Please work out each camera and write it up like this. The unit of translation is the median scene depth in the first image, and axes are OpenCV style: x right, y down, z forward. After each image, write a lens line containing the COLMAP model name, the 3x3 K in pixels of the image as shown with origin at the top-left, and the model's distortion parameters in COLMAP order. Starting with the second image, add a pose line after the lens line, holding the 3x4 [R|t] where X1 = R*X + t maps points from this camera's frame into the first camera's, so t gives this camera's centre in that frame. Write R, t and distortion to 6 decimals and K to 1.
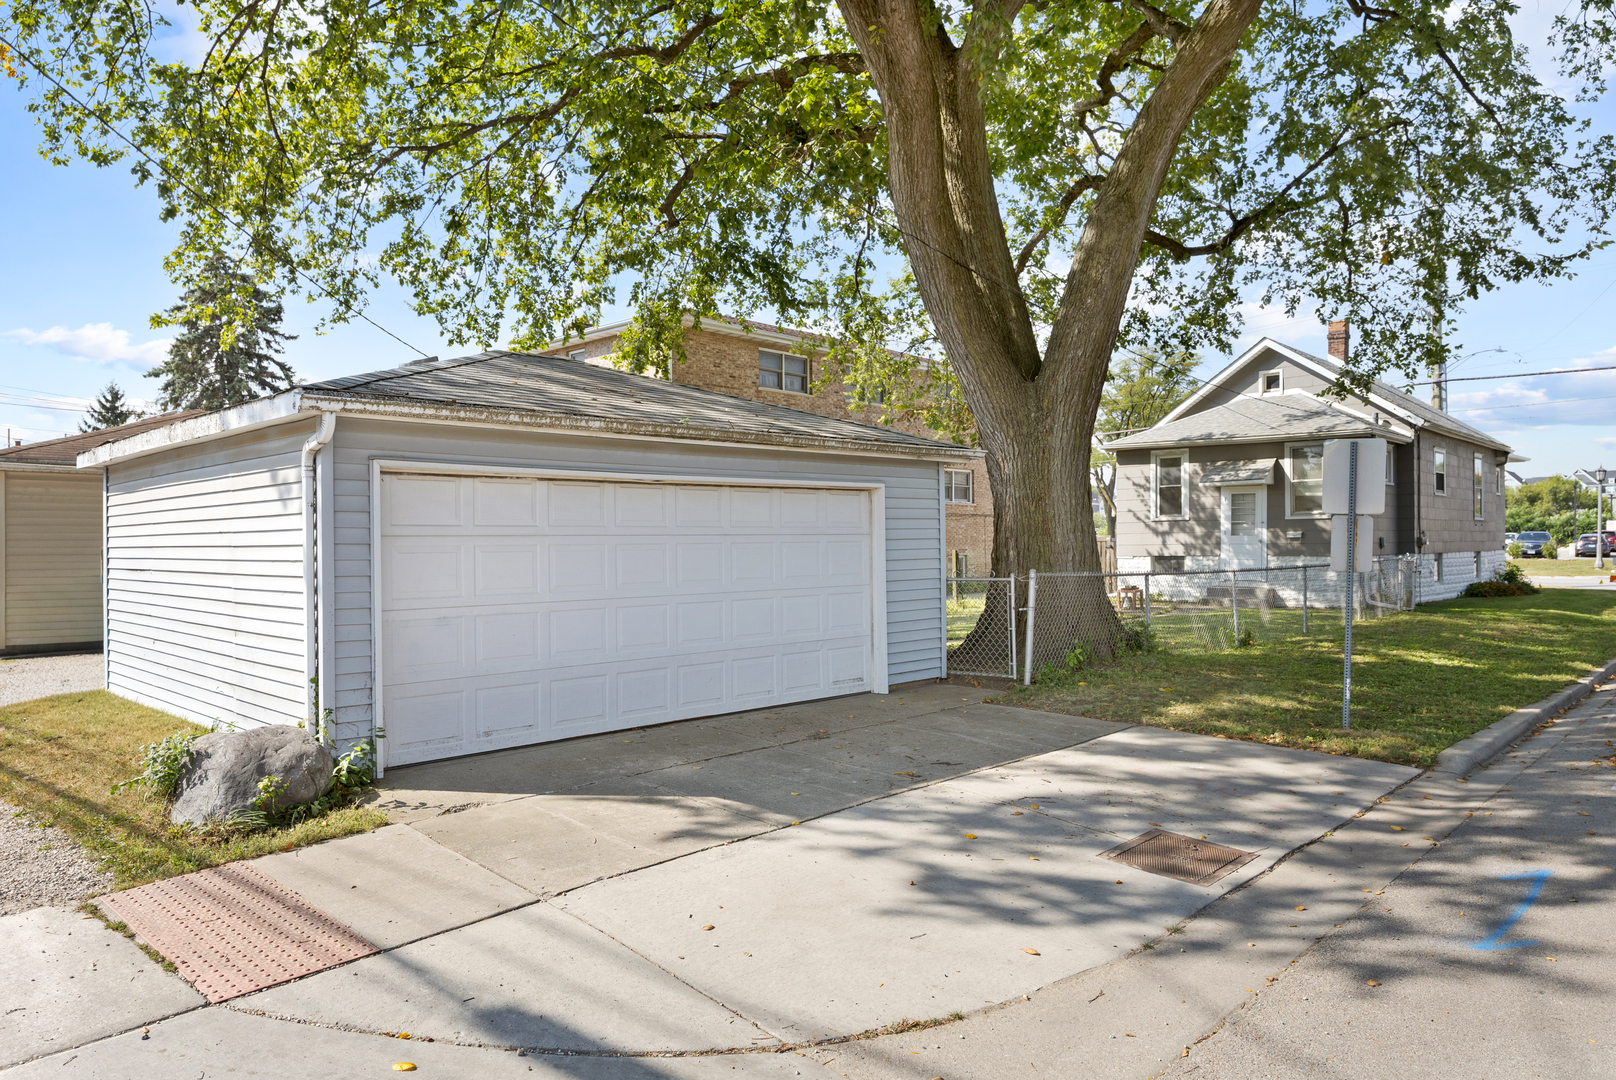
lens RADIAL K [[1062.6, 0, 804.0], [0, 1062.6, 543.3], [0, 0, 1]] dist [-0.003098, -0.002622]
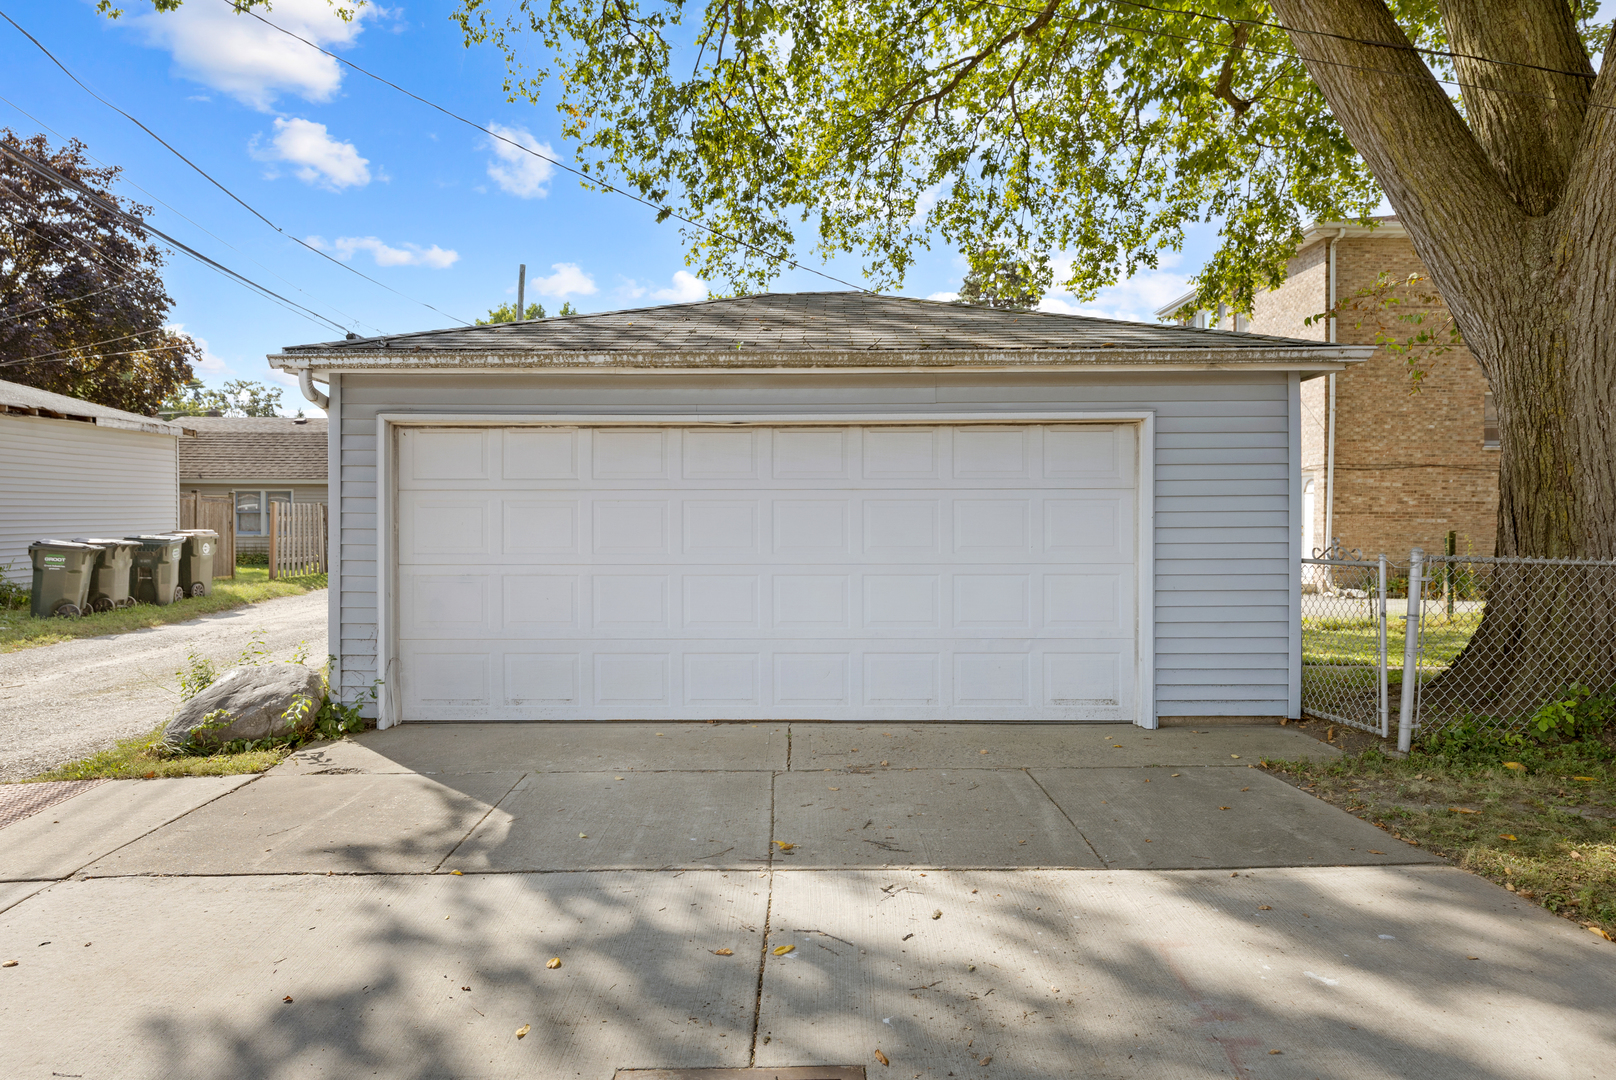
lens RADIAL K [[1062.6, 0, 807.8], [0, 1062.6, 524.5], [0, 0, 1]] dist [-0.003098, -0.002622]
pose [[0.702024, 0.013443, -0.712027, 0.551322], [-0.006526, 0.999901, 0.012443, 0.010221], [0.712124, -0.004089, 0.702042, 0.532610]]
